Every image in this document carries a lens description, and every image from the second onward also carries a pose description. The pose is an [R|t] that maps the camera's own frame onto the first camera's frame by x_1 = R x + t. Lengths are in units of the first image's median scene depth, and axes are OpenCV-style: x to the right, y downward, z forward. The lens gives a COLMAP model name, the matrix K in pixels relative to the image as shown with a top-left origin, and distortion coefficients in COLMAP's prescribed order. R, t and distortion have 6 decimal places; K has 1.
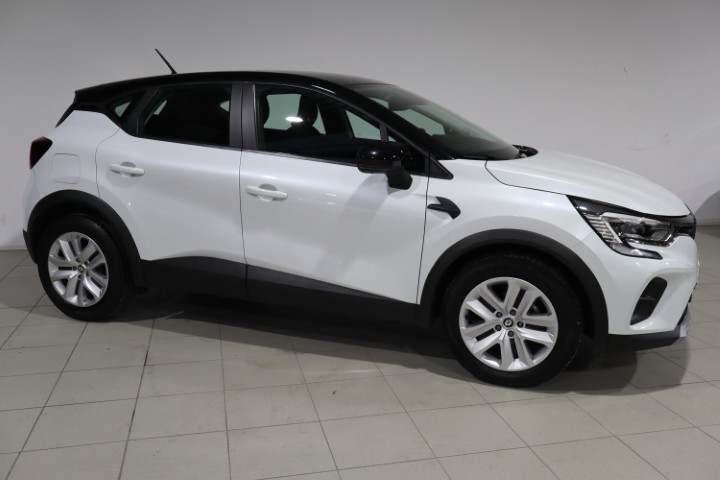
lens RADIAL K [[639.7, 0, 360.0], [0, 639.7, 240.0], [0, 0, 1]] dist [-0.002189, -0.001732]
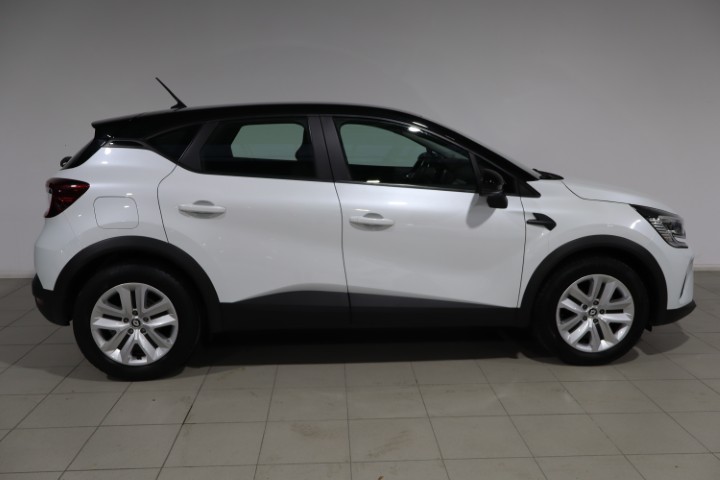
lens RADIAL K [[639.7, 0, 360.0], [0, 639.7, 240.0], [0, 0, 1]] dist [-0.002189, -0.001732]
pose [[0.912682, -0.095039, 0.397466, -0.616674], [0.099397, 0.995001, 0.009677, -0.059776], [-0.396399, 0.030675, 0.917566, 0.059959]]
